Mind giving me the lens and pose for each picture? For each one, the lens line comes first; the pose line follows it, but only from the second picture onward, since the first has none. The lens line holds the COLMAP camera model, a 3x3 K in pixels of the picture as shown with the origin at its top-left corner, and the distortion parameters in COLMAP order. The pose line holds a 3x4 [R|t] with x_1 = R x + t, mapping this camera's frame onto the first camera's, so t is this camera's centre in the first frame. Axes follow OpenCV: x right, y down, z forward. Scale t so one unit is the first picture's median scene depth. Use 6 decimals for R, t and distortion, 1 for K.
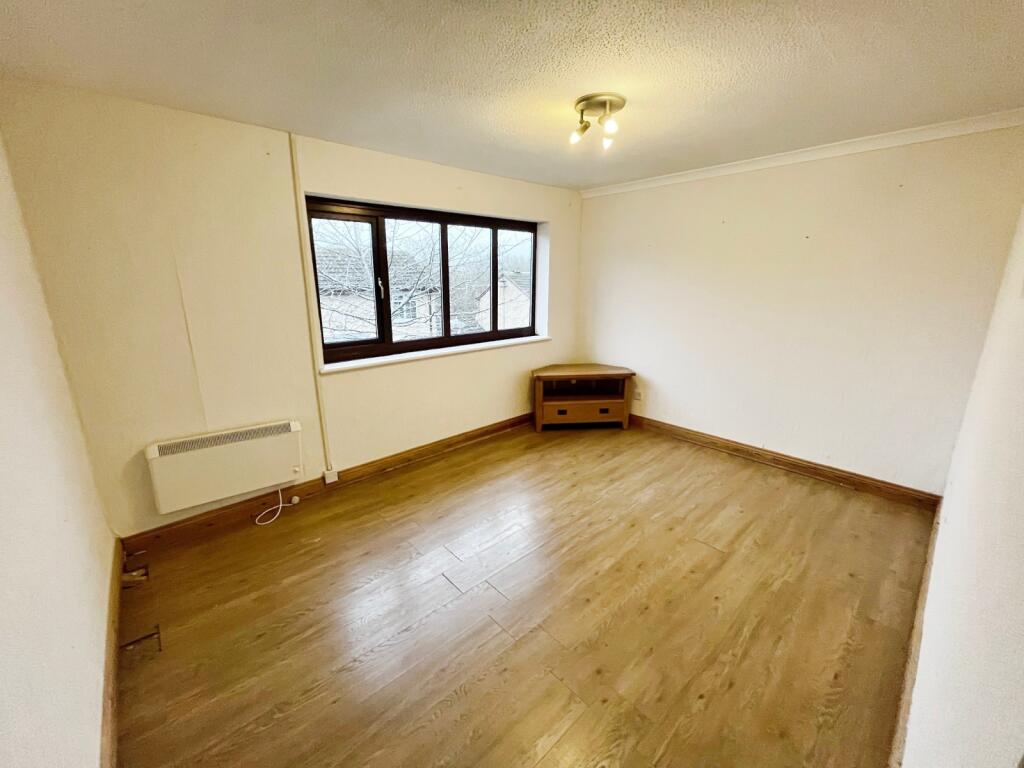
lens RADIAL K [[413.4, 0, 505.6], [0, 413.4, 379.6], [0, 0, 1]] dist [-0.002022, -0.000113]
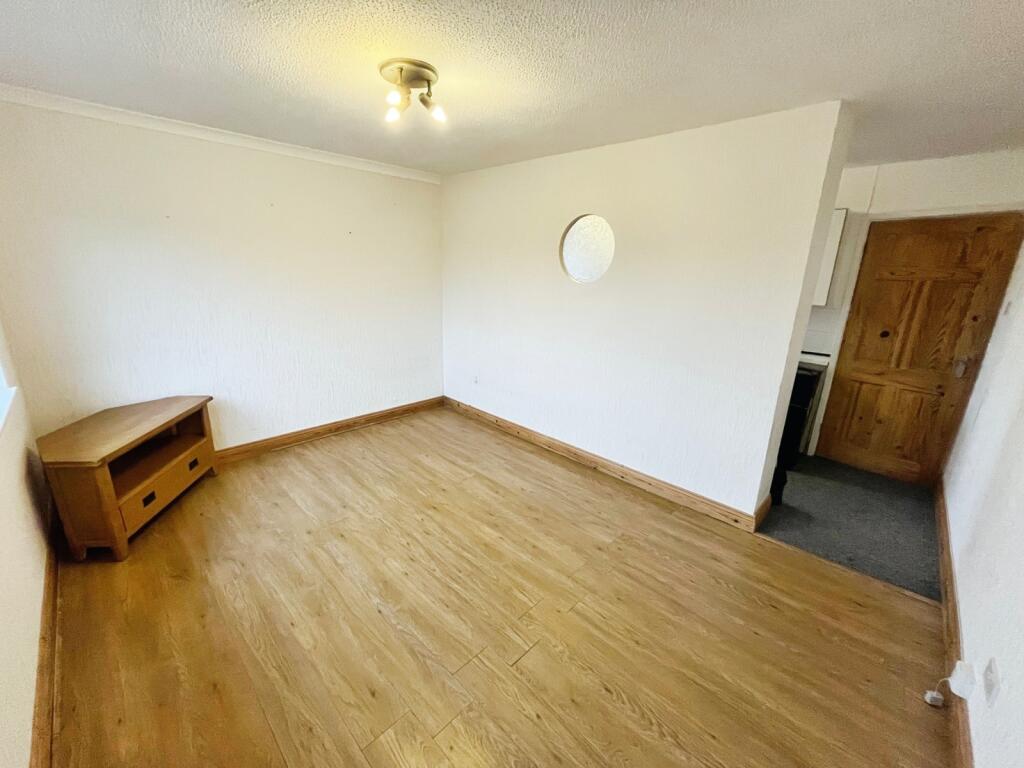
lens RADIAL K [[413.4, 0, 505.6], [0, 413.4, 379.6], [0, 0, 1]] dist [-0.002022, -0.000113]
pose [[-0.057140, -0.265702, 0.962360, -0.525815], [0.212678, 0.938570, 0.271761, -0.168077], [-0.975450, 0.220202, 0.002879, 0.624749]]
